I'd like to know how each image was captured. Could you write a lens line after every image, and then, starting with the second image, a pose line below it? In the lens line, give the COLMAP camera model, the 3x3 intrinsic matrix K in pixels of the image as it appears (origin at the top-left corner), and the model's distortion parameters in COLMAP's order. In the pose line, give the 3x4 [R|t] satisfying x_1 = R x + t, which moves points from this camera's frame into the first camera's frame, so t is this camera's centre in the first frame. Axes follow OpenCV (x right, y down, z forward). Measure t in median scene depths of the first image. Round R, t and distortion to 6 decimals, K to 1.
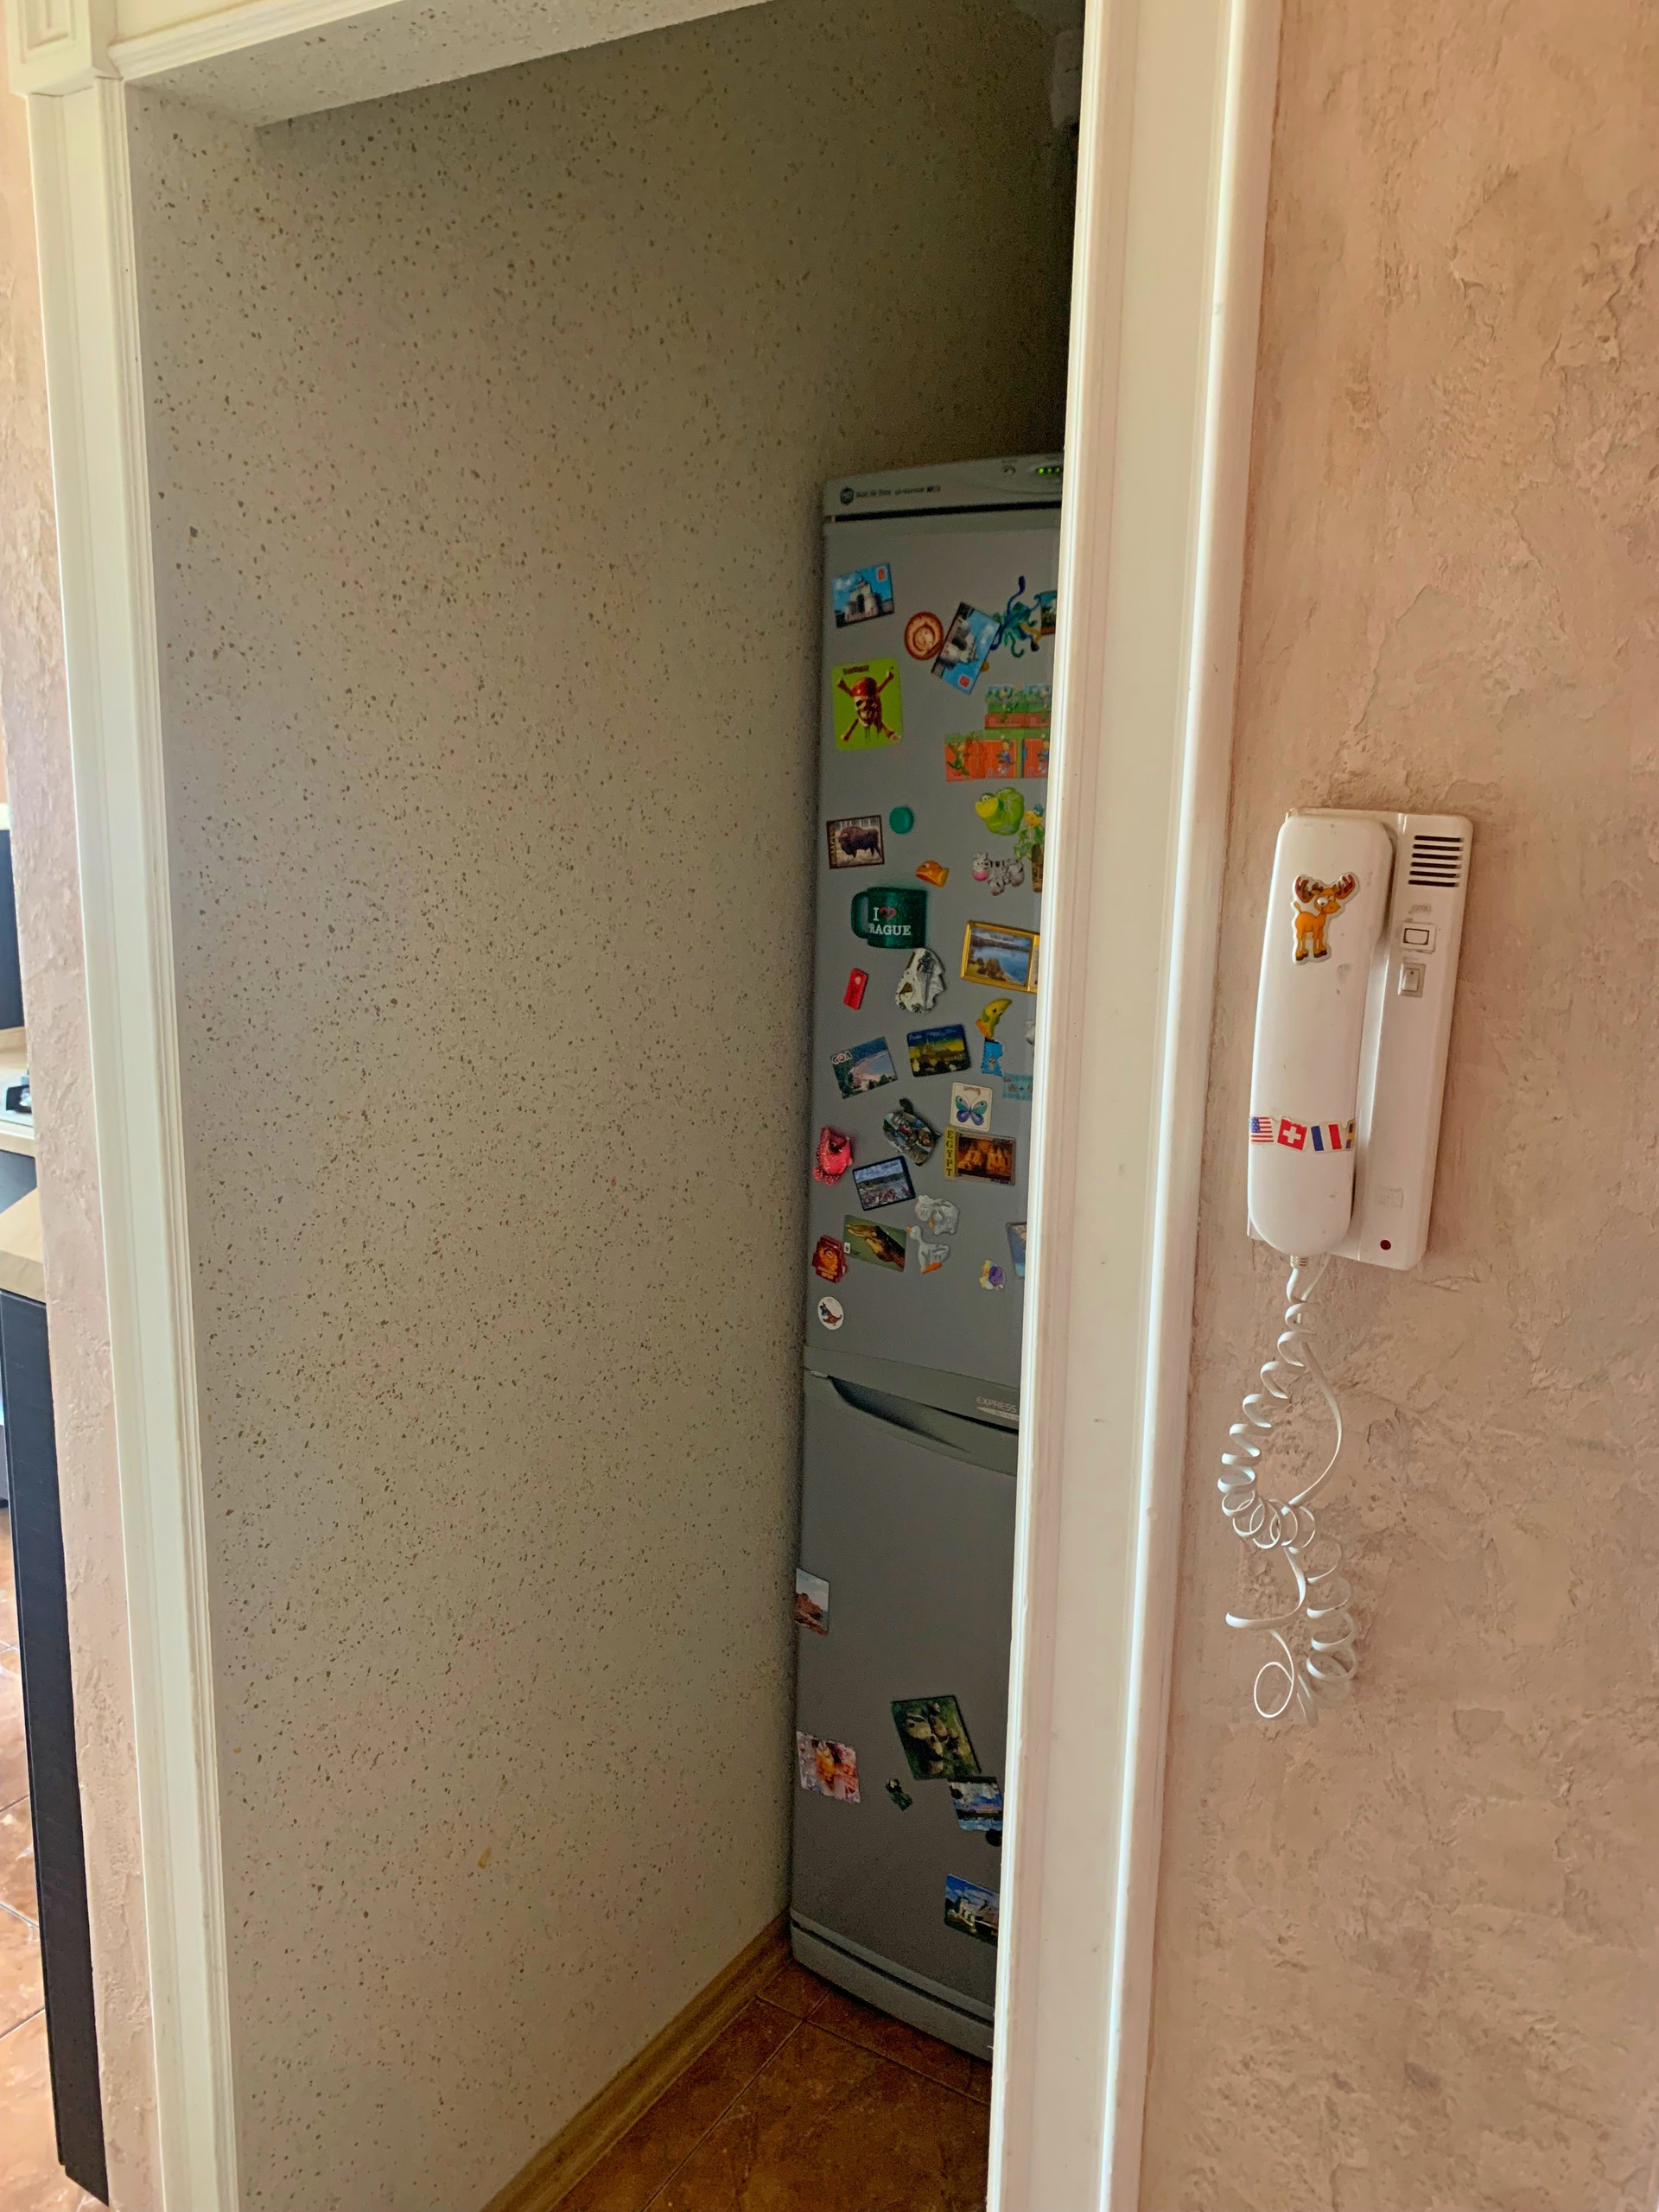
lens RADIAL K [[1700.1, 0, 832.6], [0, 1700.1, 1101.4], [0, 0, 1]] dist [0.022376, -0.021255]
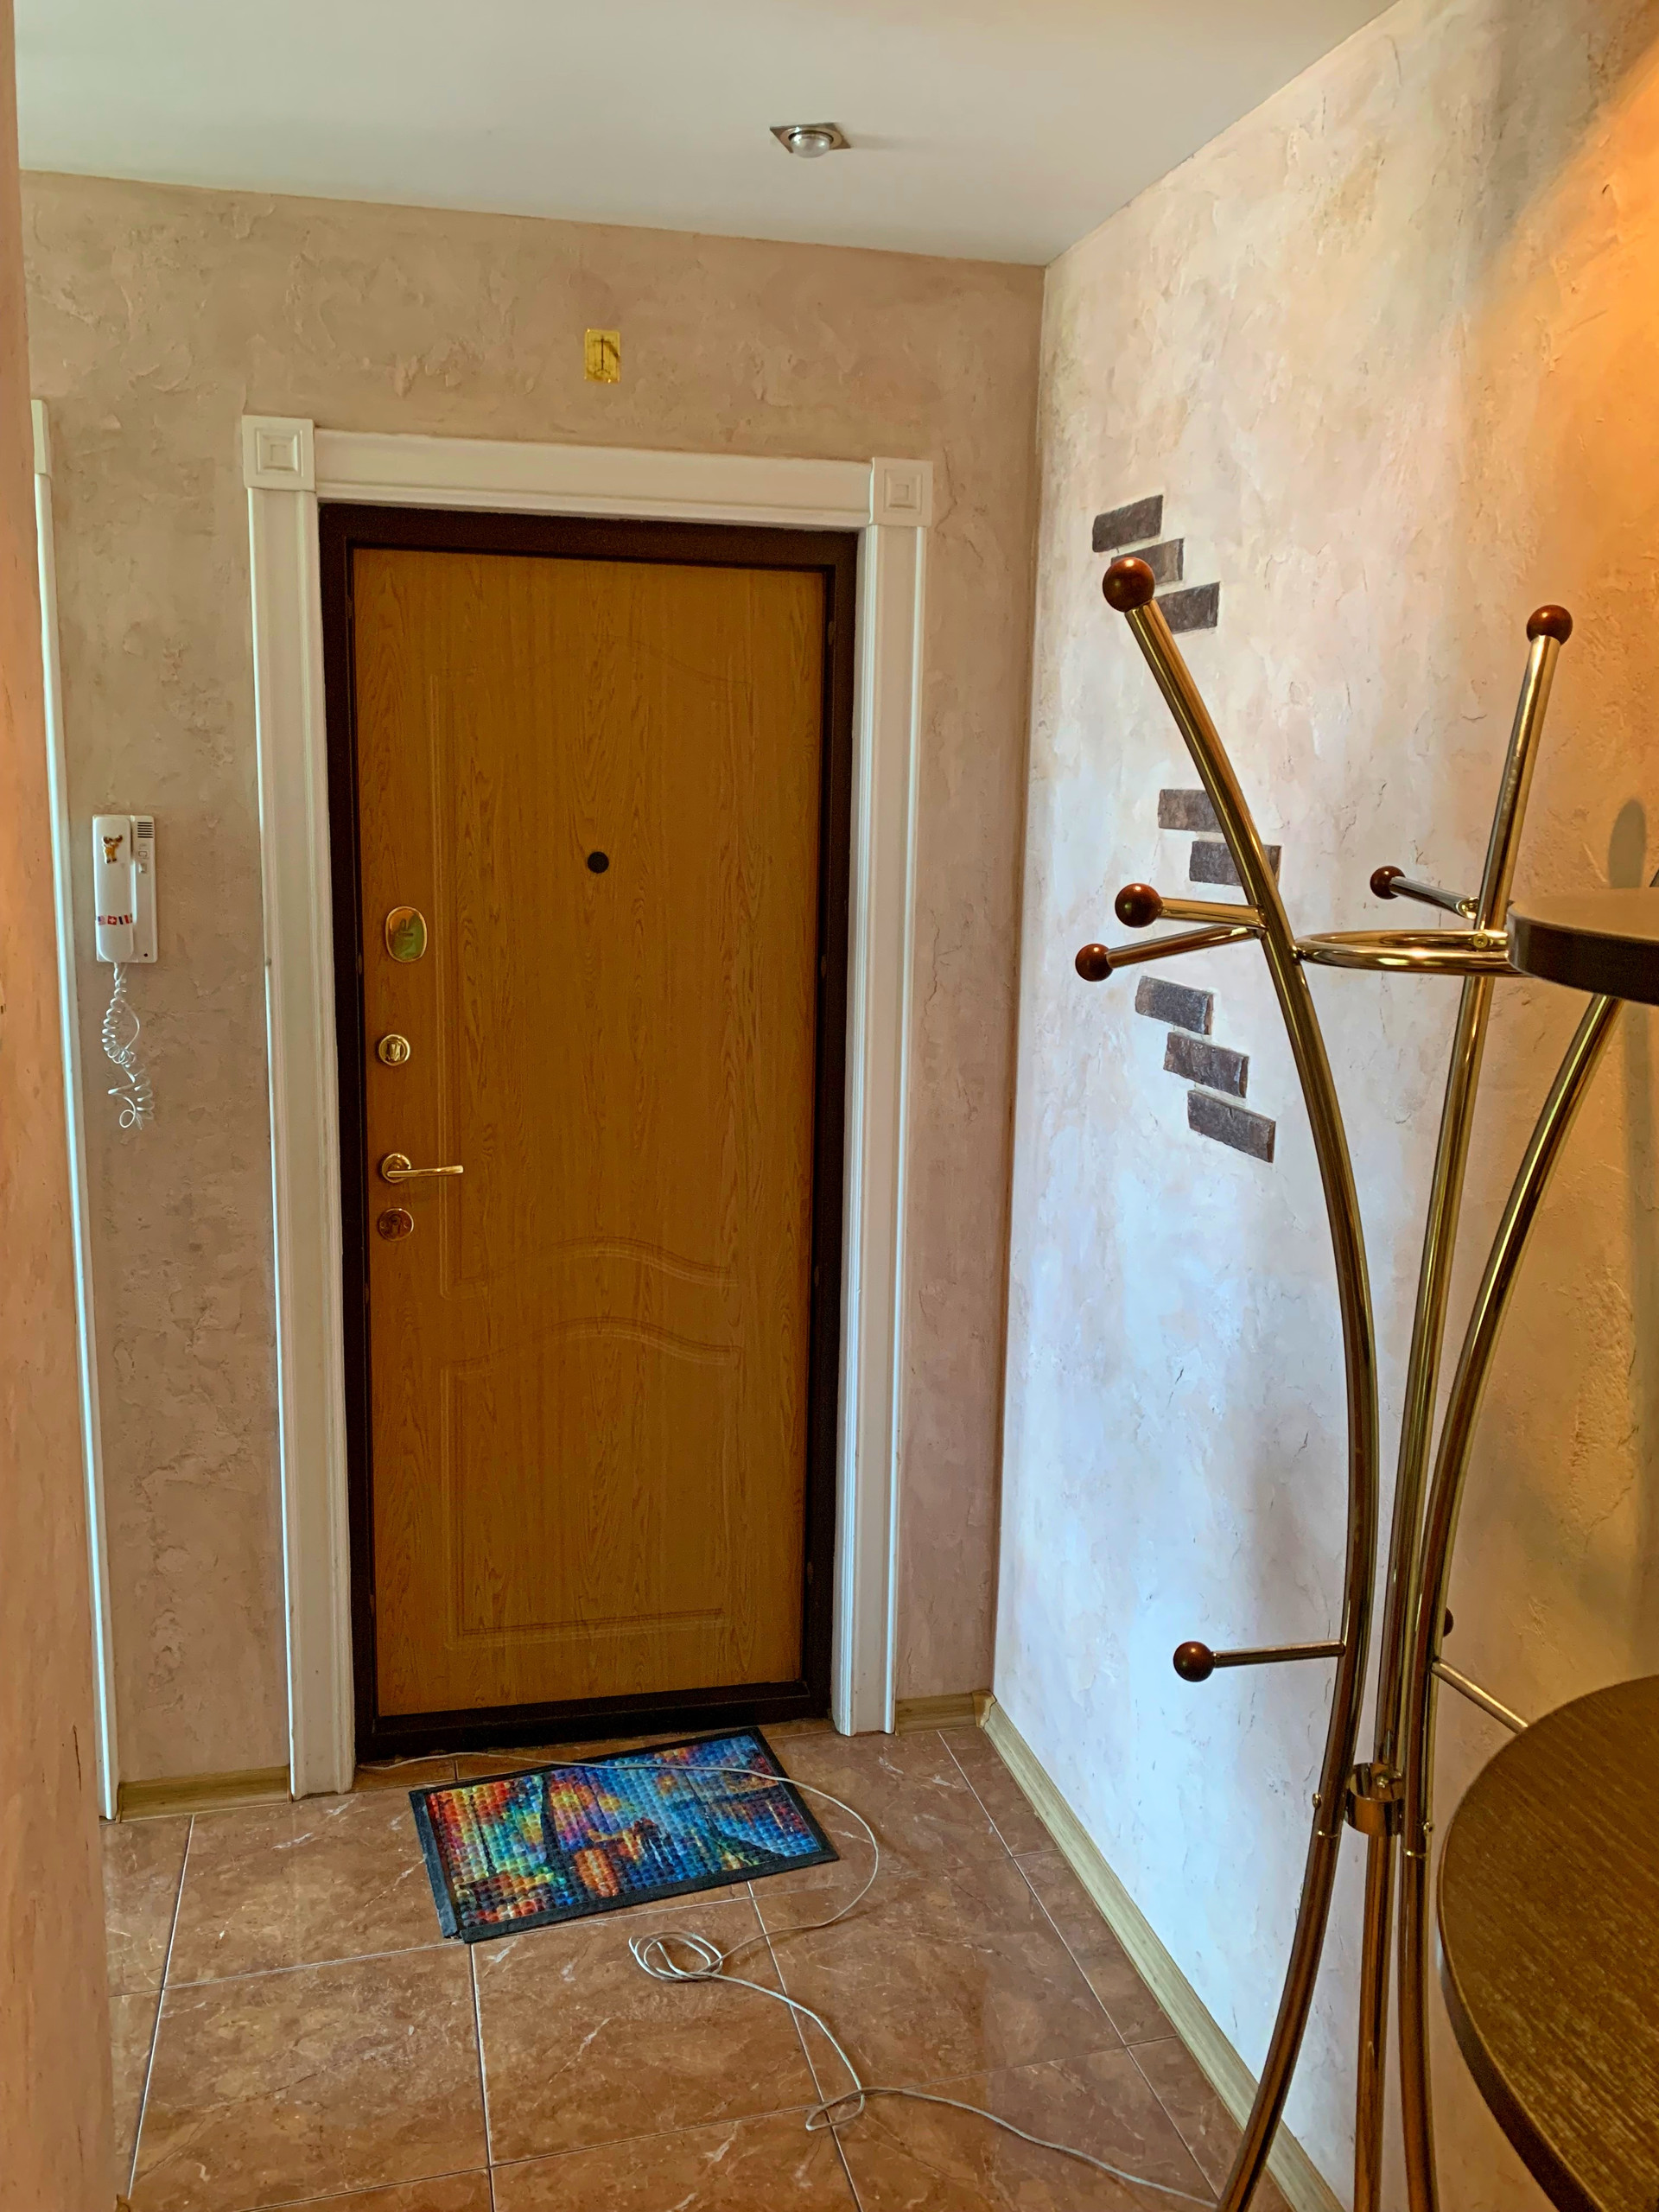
lens RADIAL K [[1700.1, 0, 825.1], [0, 1700.1, 1090.9], [0, 0, 1]] dist [0.022376, -0.021255]
pose [[0.690518, -0.127503, 0.711988, -1.087014], [0.131623, 0.990056, 0.049646, 0.345714], [-0.711238, 0.059432, 0.700434, -2.079341]]
